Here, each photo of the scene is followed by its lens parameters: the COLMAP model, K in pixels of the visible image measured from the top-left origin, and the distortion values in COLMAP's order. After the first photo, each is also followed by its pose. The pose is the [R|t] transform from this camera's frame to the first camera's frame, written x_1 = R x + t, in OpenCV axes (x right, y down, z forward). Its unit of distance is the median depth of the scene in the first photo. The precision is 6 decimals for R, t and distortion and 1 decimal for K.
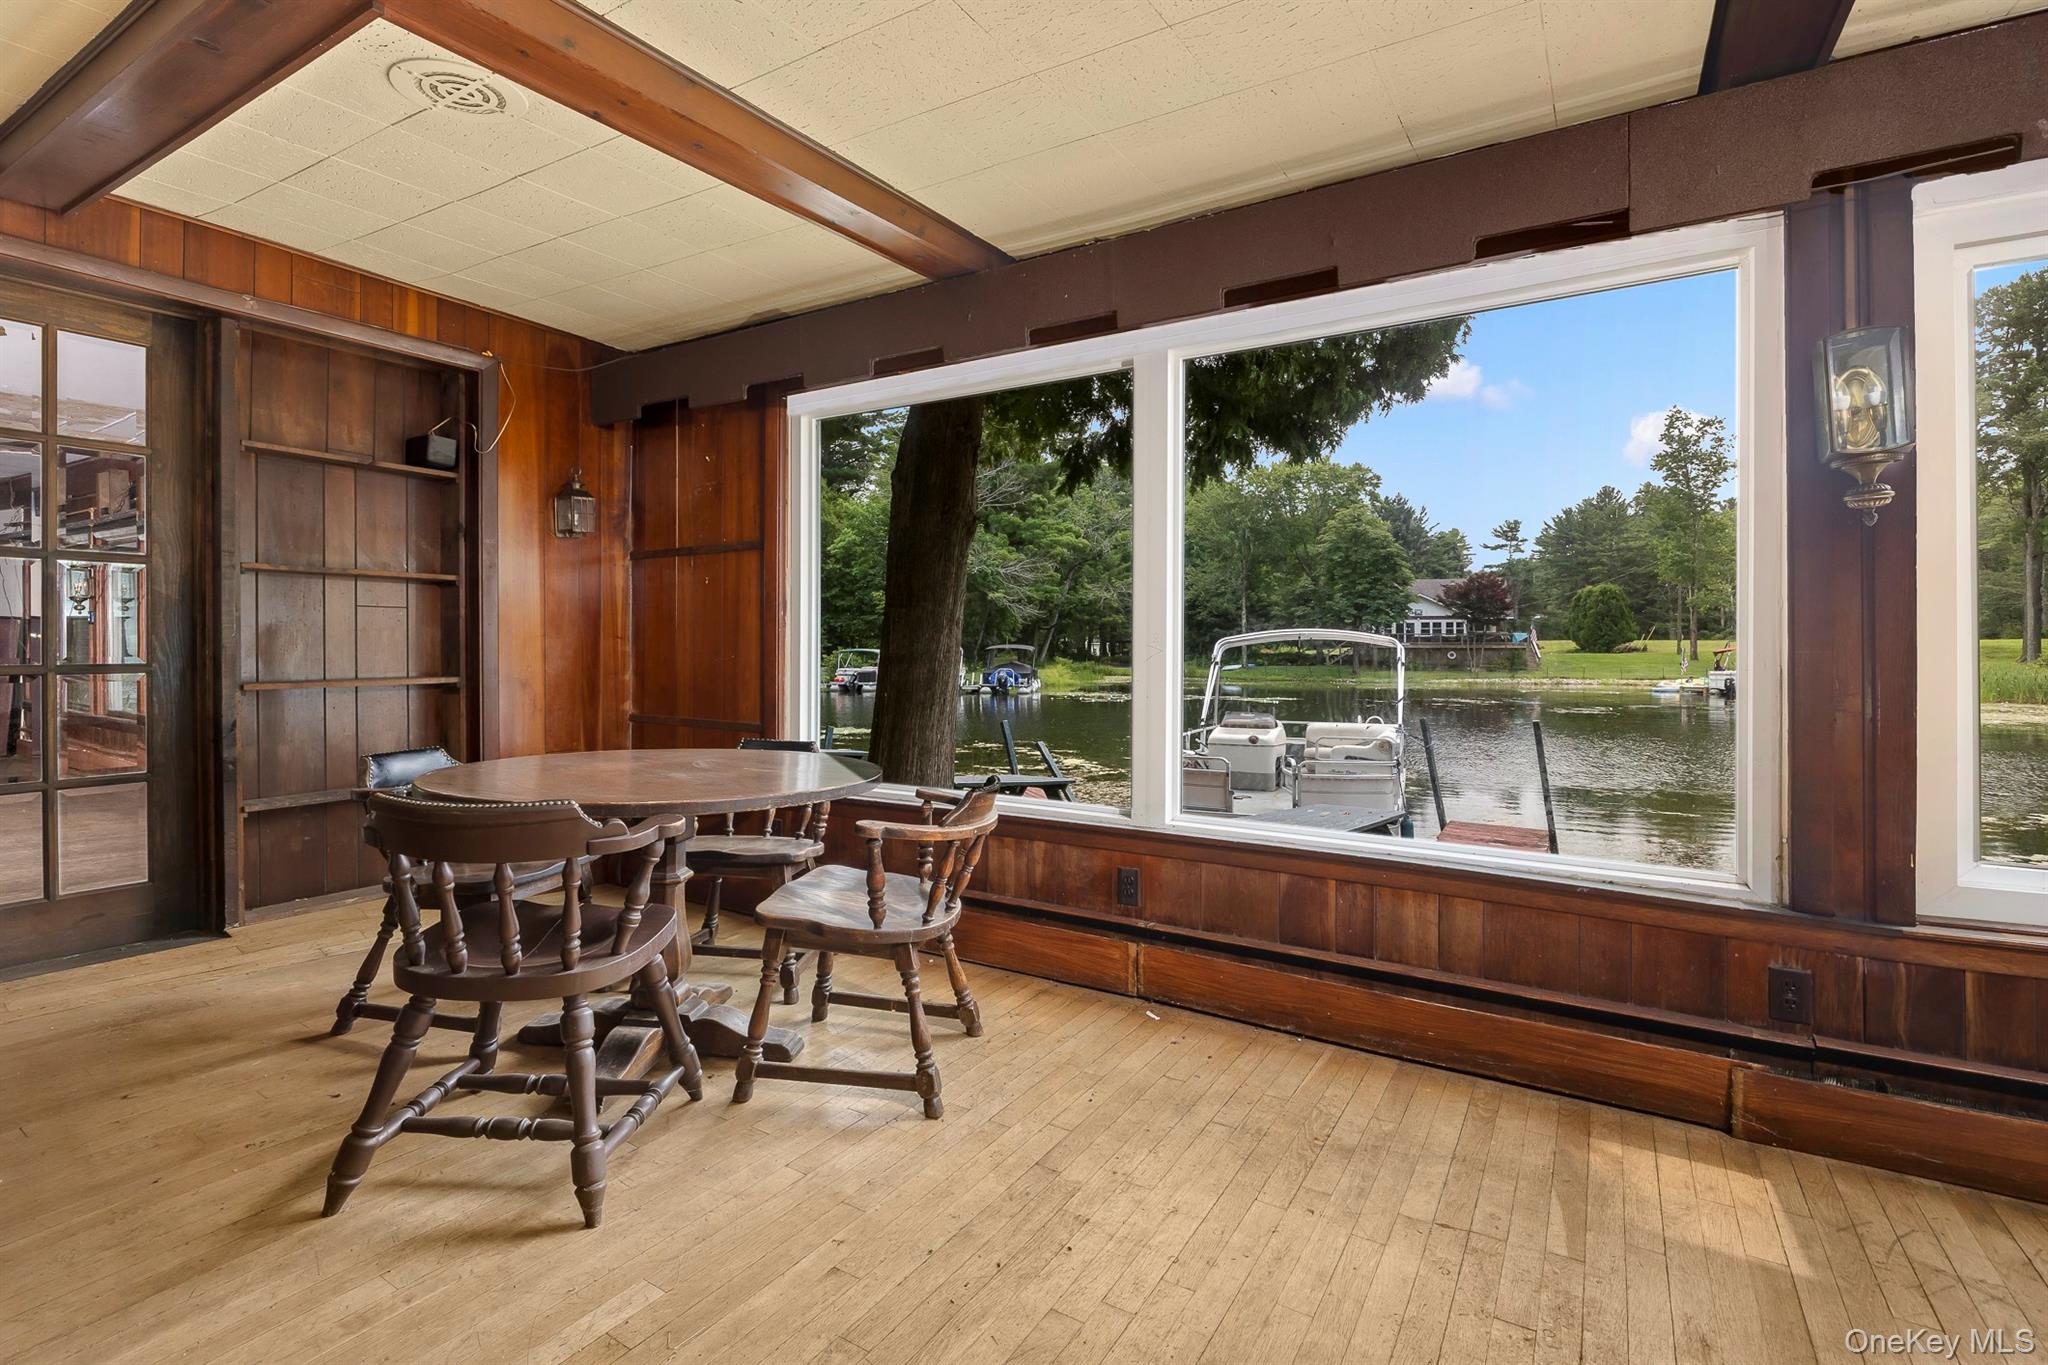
lens RADIAL K [[979.6, 0, 1027.7], [0, 979.6, 661.2], [0, 0, 1]] dist [-0.000694, 0.000063]
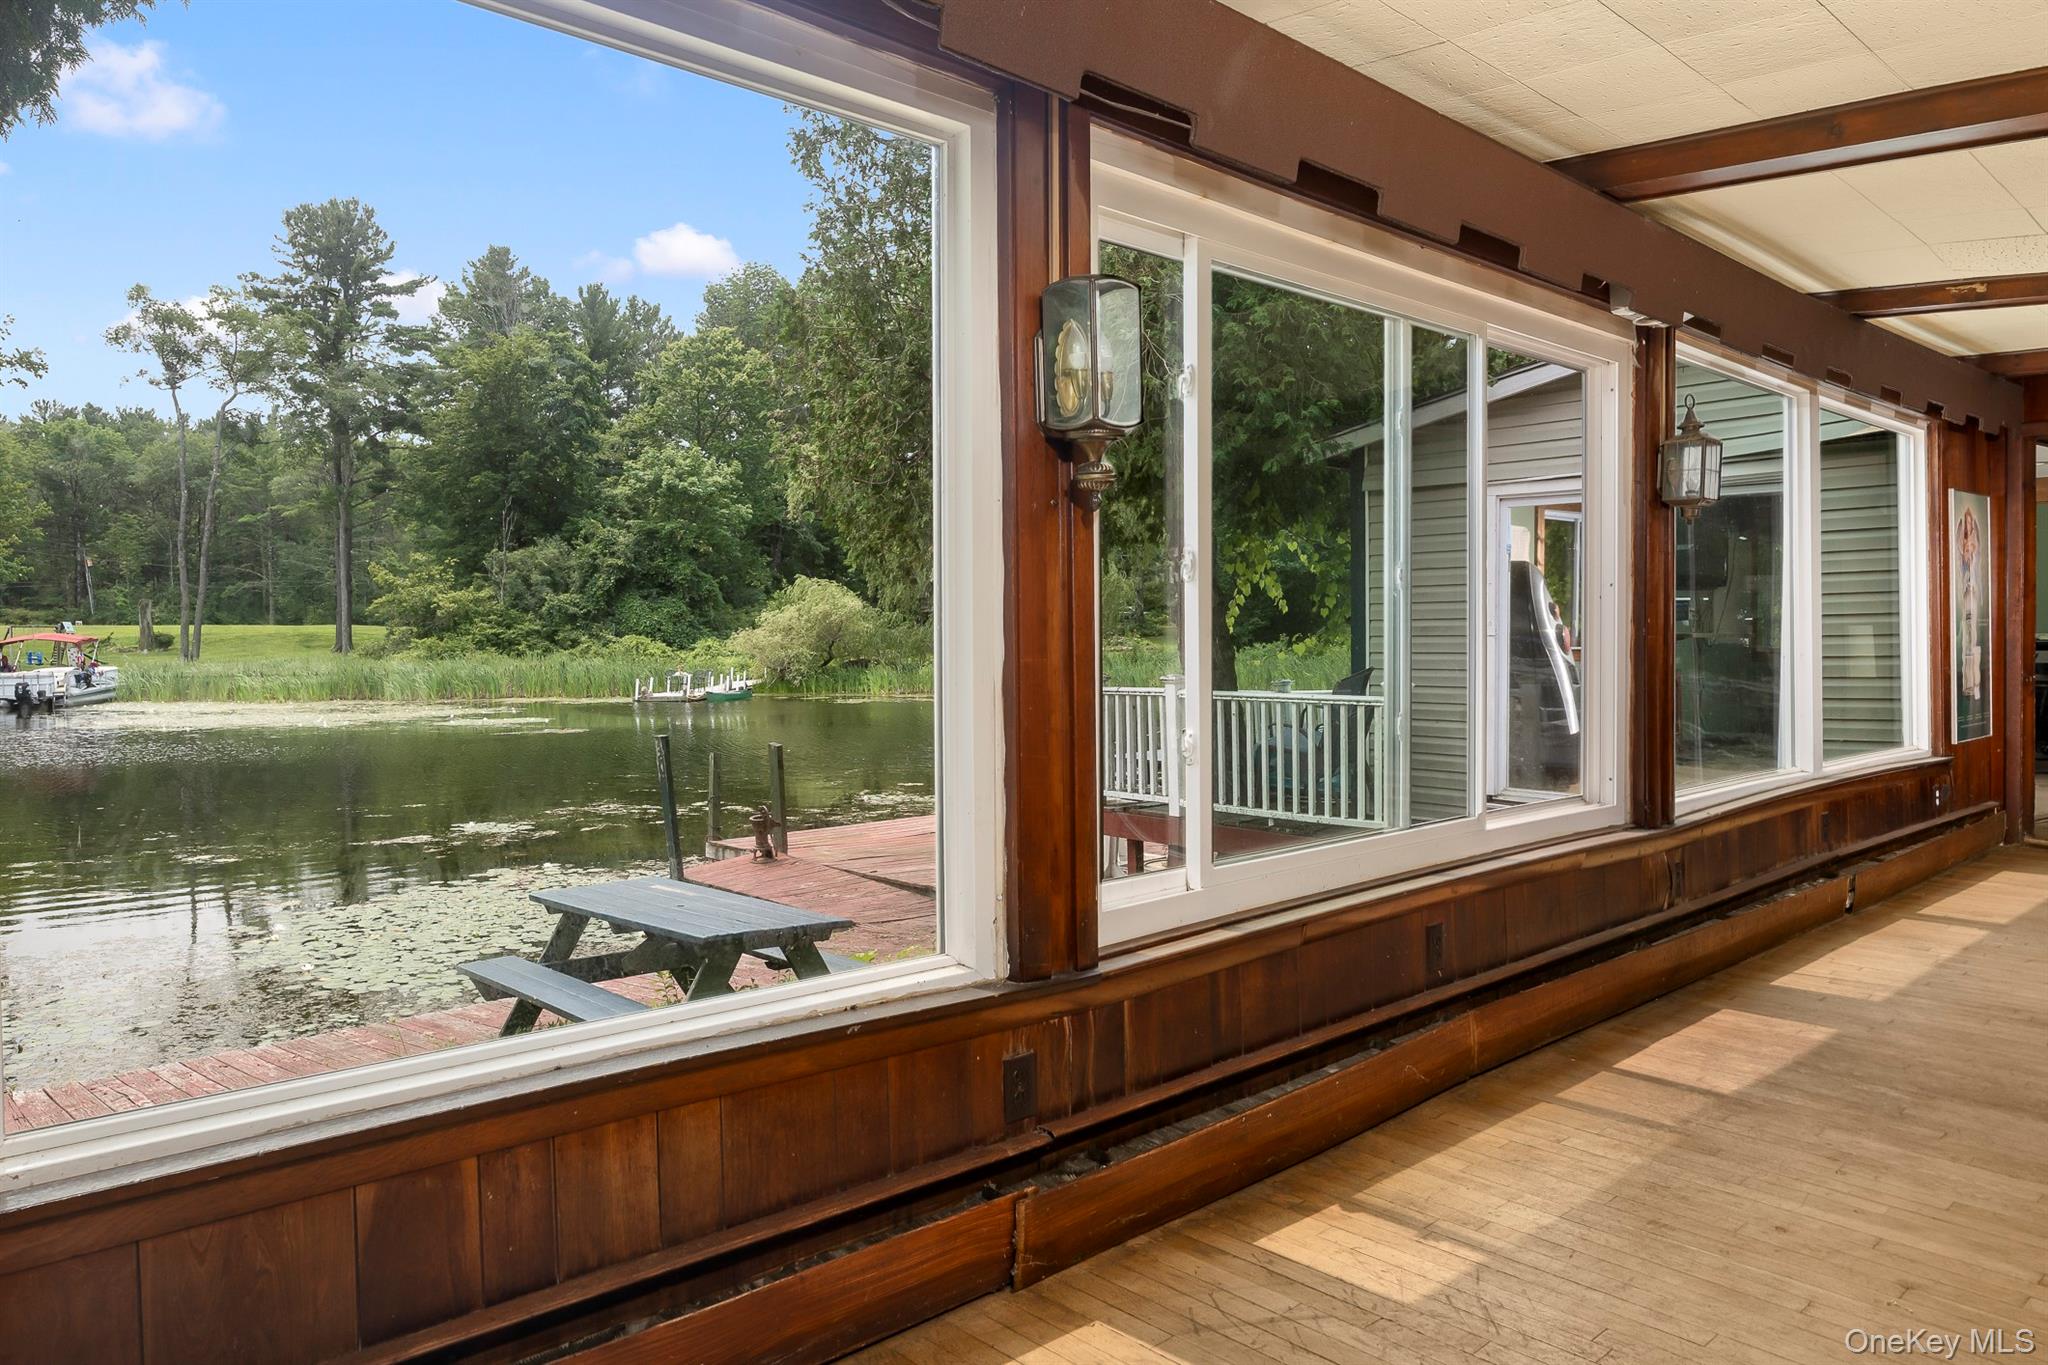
lens RADIAL K [[1424.3, 0, 1026.6], [0, 1424.3, 677.3], [0, 0, 1]] dist [0.002914, 0.001182]
pose [[0.249310, -0.032846, 0.967867, -0.290908], [0.016201, 0.999426, 0.029744, -0.025409], [-0.968288, 0.008265, 0.249699, 0.597309]]
